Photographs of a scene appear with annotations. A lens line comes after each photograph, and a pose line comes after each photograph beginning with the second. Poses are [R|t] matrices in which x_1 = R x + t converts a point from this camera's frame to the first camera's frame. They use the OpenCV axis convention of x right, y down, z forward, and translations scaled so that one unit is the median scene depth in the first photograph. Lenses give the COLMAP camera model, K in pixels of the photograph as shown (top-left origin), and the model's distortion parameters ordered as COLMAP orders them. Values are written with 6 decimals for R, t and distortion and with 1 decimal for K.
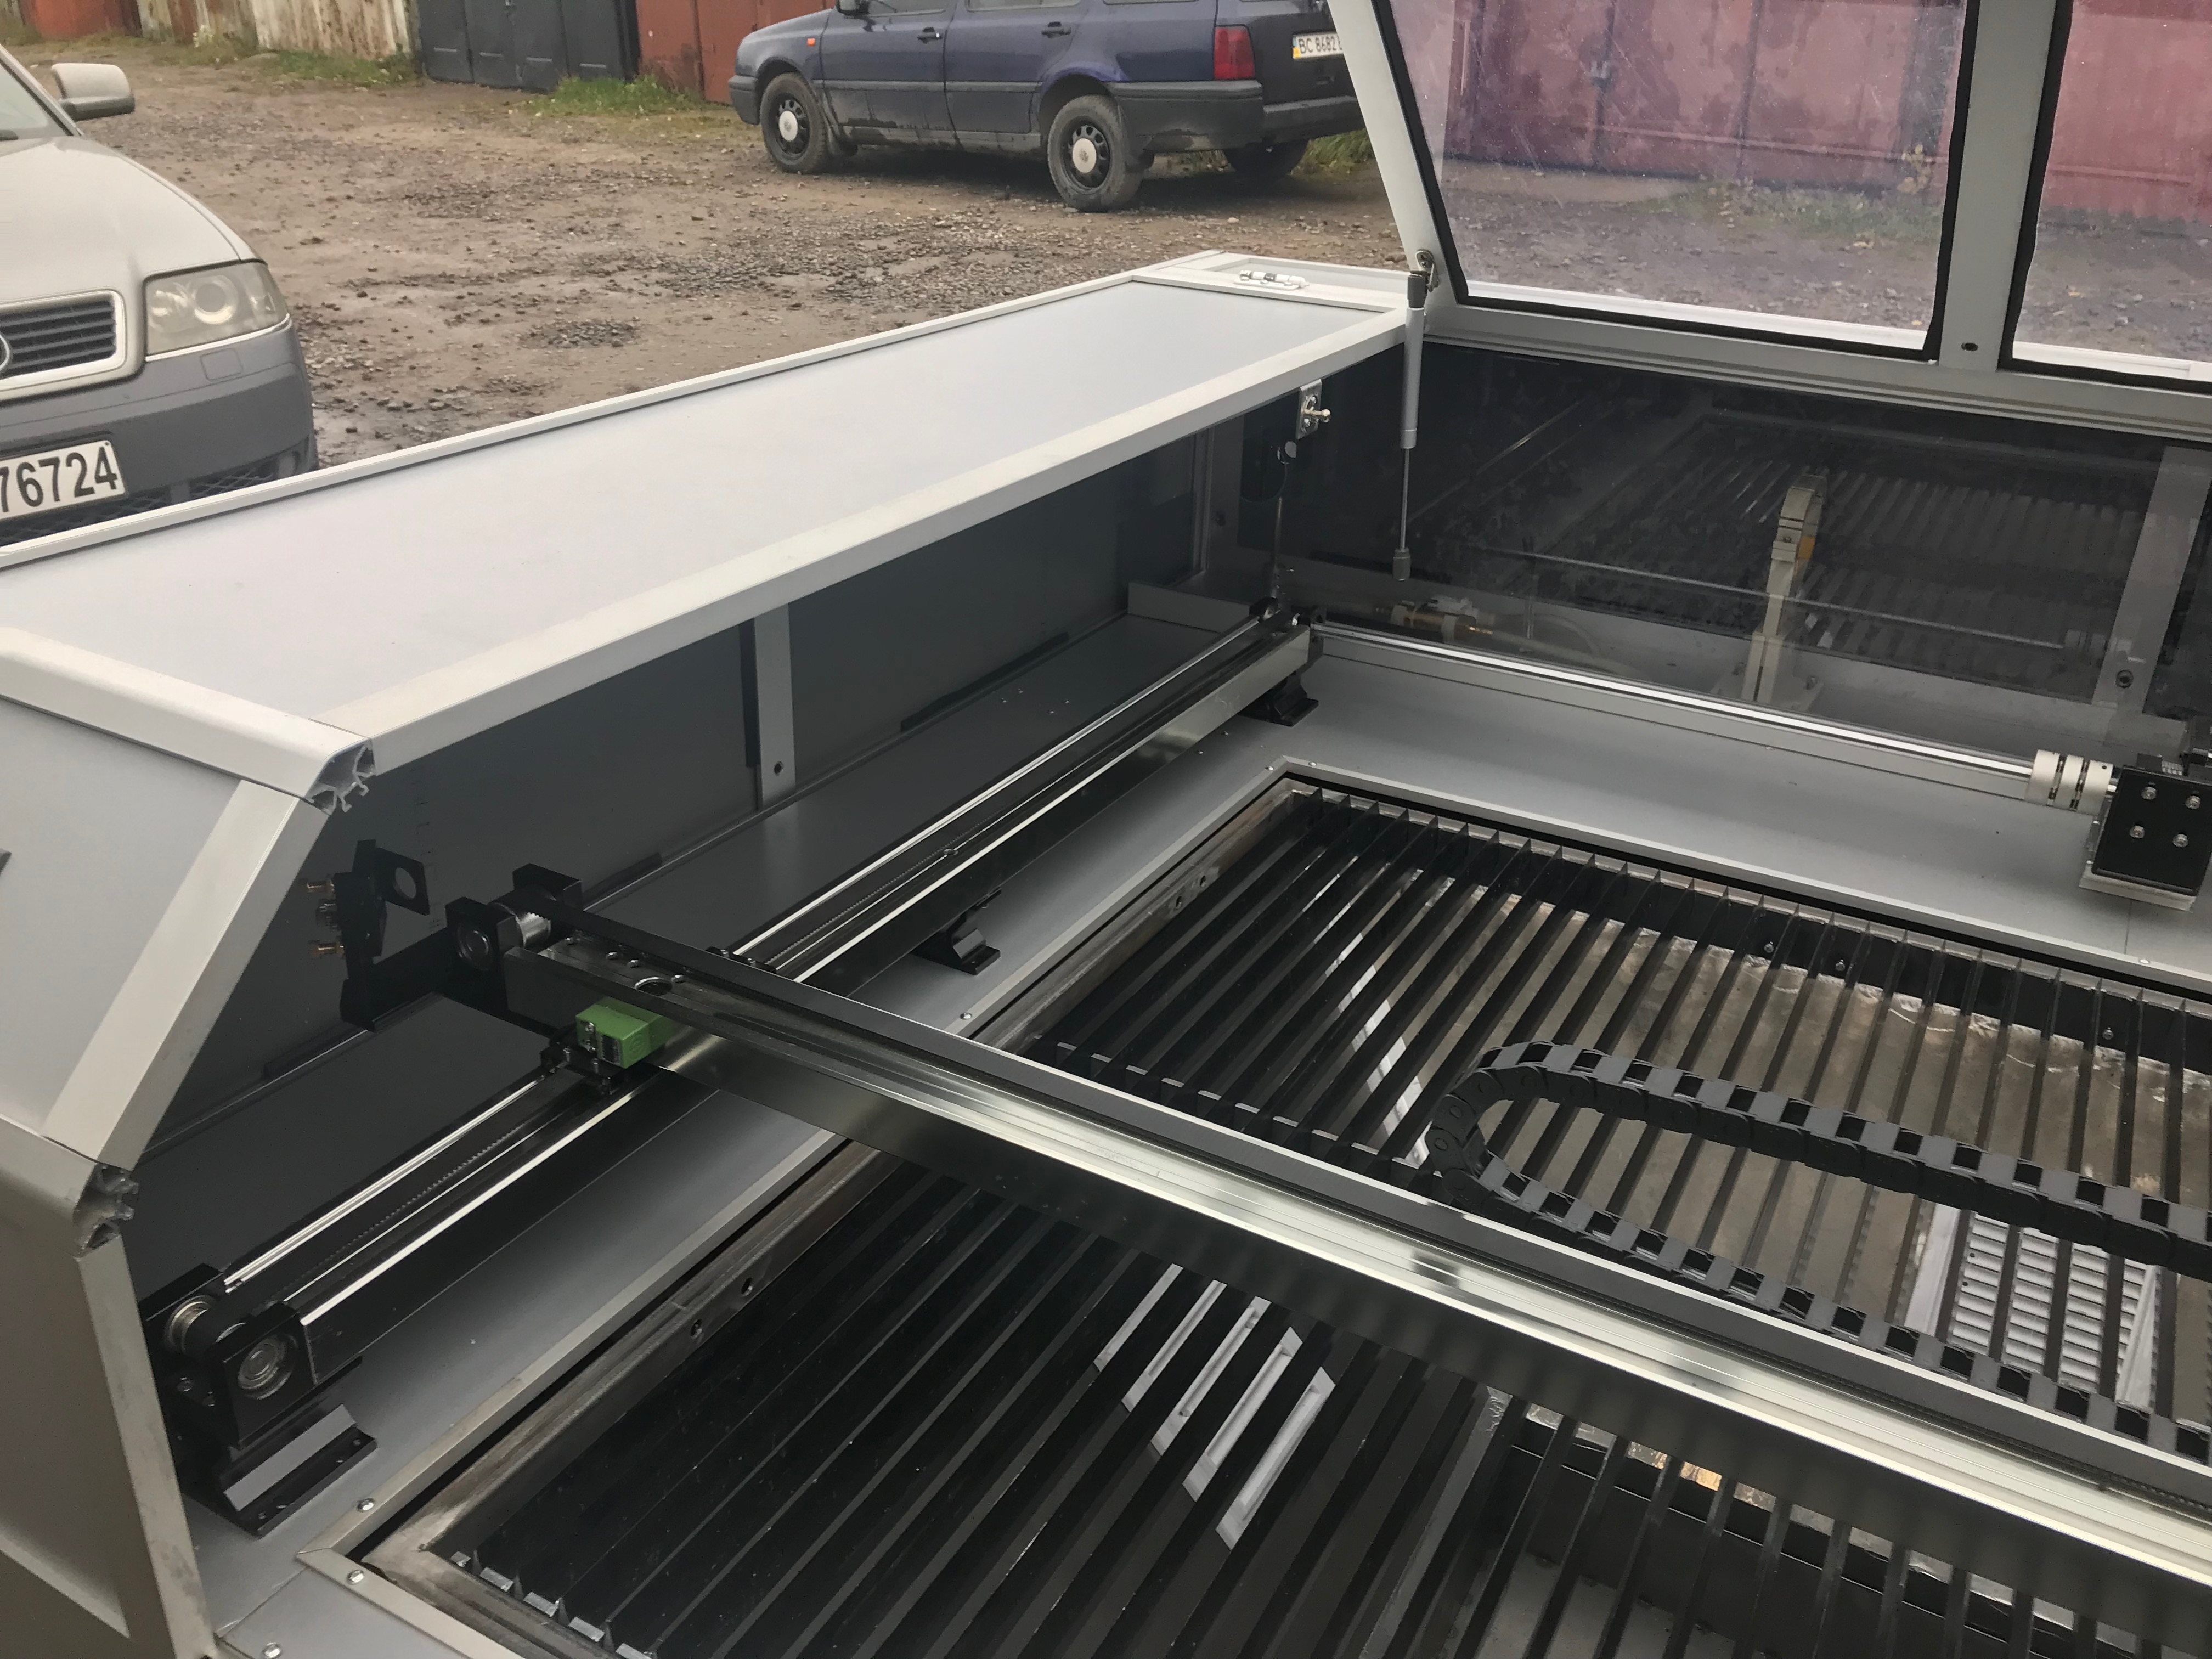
lens RADIAL K [[1828.9, 0, 1079.1], [0, 1828.9, 833.9], [0, 0, 1]] dist [0.025130, -0.038590]
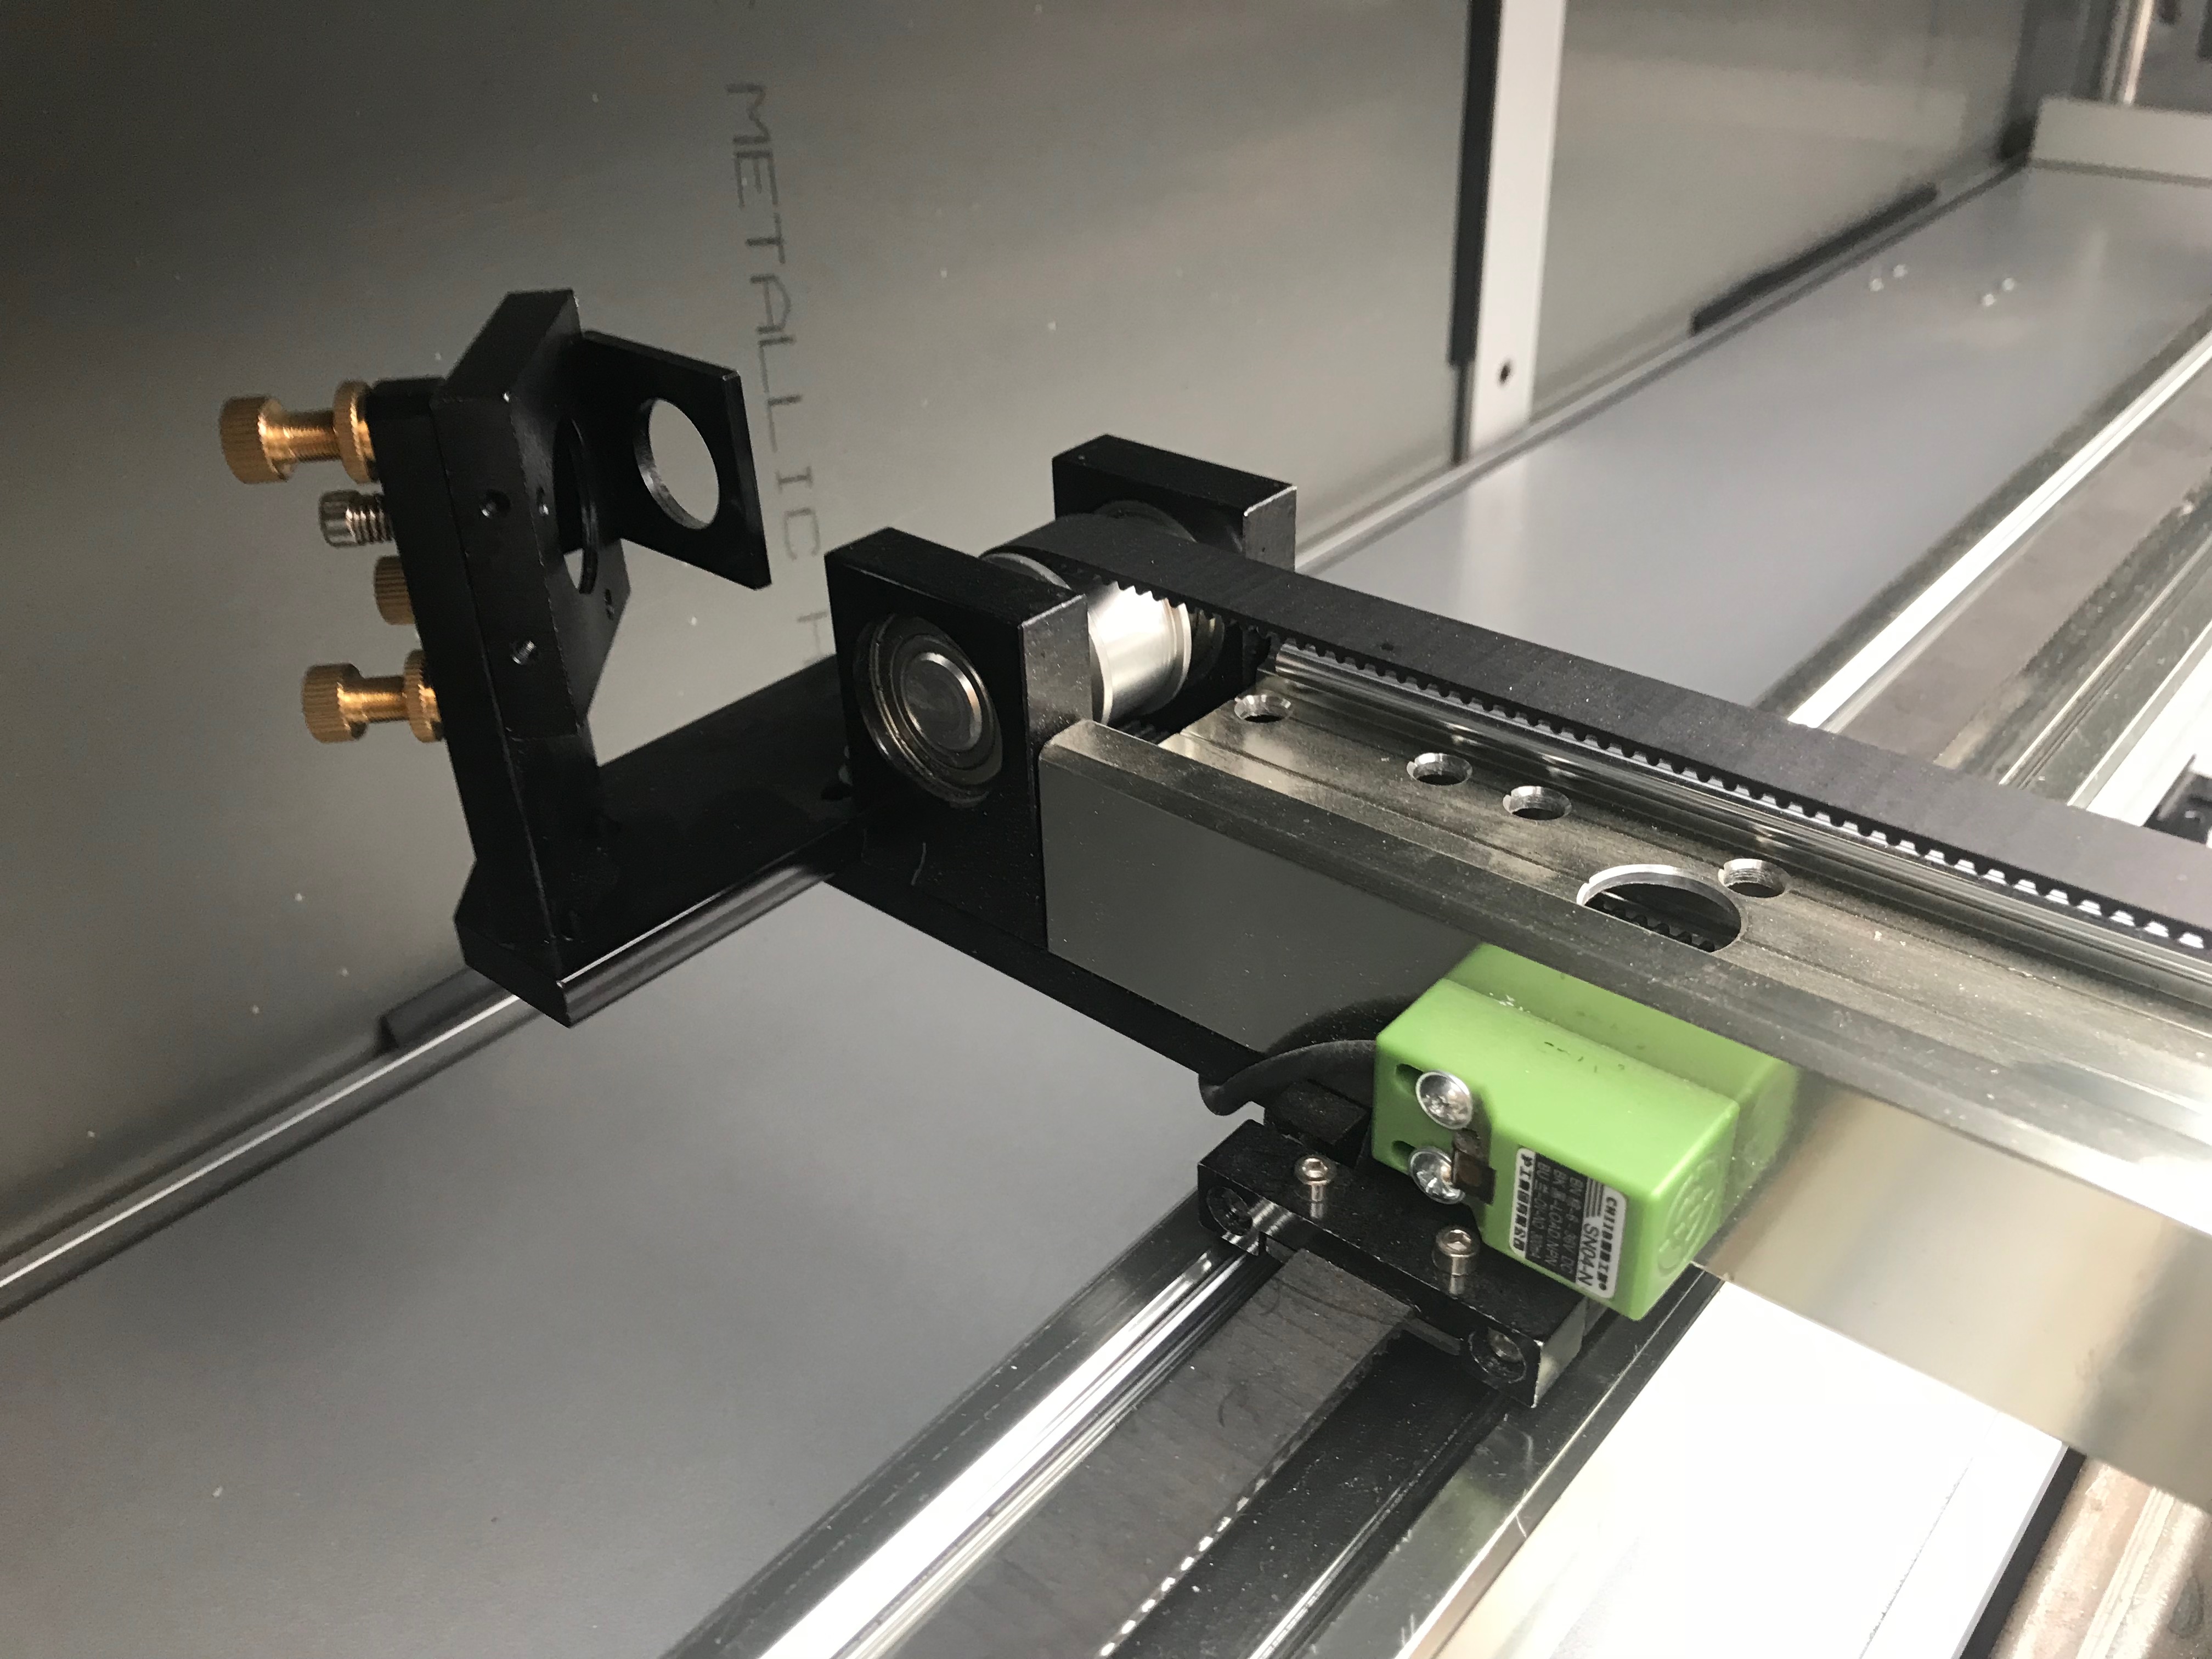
lens RADIAL K [[1828.9, 0, 1103.8], [0, 1828.9, 826.9], [0, 0, 1]] dist [0.025130, -0.038590]
pose [[0.980451, 0.039970, -0.192660, -0.250631], [-0.019786, 0.994215, 0.105573, 0.048714], [0.195765, -0.099697, 0.975570, 0.736847]]
